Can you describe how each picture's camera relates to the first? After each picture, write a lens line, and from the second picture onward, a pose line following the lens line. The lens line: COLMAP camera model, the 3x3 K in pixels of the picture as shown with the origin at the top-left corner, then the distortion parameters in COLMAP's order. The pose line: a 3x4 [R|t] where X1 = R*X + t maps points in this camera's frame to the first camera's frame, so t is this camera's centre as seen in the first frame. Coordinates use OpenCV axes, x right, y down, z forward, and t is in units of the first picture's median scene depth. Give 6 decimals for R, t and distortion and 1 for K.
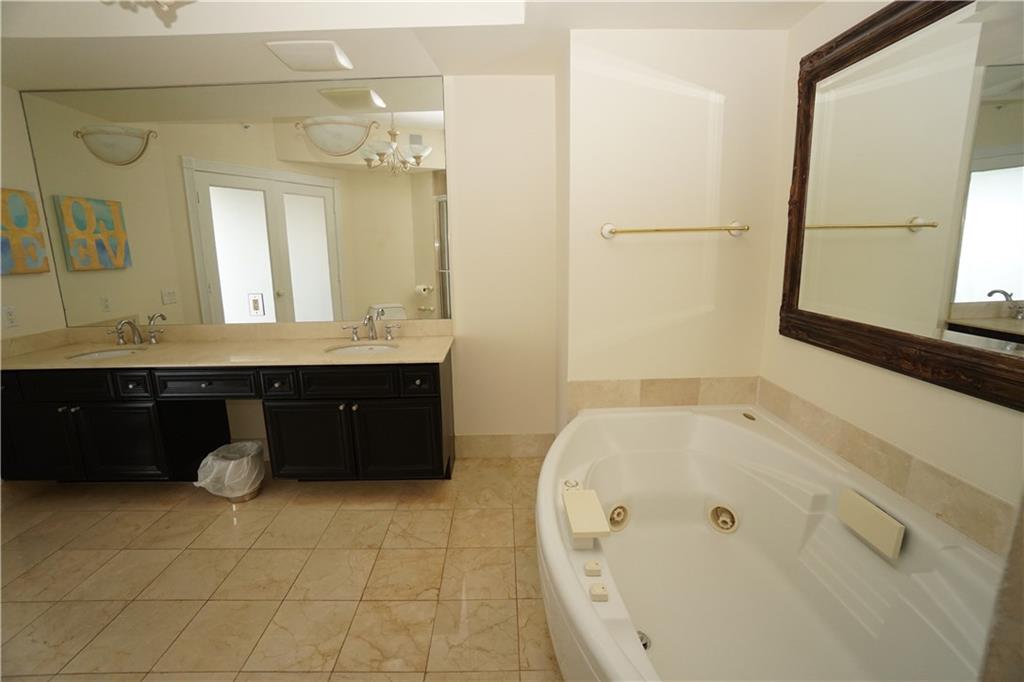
lens RADIAL K [[447.2, 0, 498.5], [0, 447.2, 333.0], [0, 0, 1]] dist [-0.061967, 0.020623]
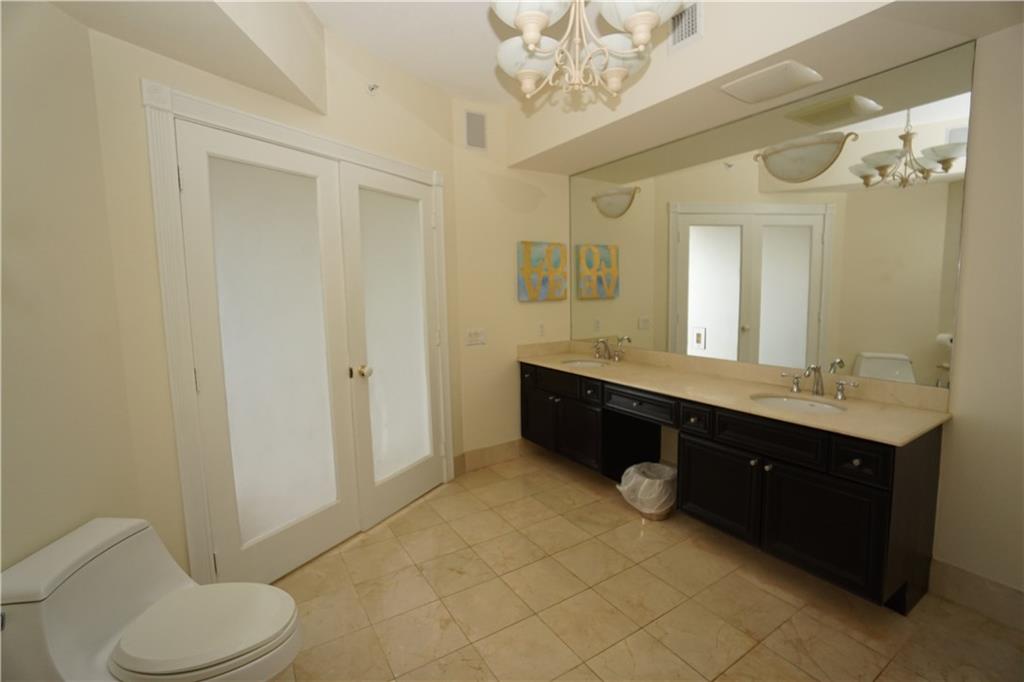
lens RADIAL K [[447.2, 0, 498.5], [0, 447.2, 333.0], [0, 0, 1]] dist [-0.061967, 0.020623]
pose [[0.521909, 0.090592, -0.848177, 0.086899], [-0.150413, 0.988537, 0.013030, -0.021042], [0.839635, 0.120776, 0.529553, 0.060763]]
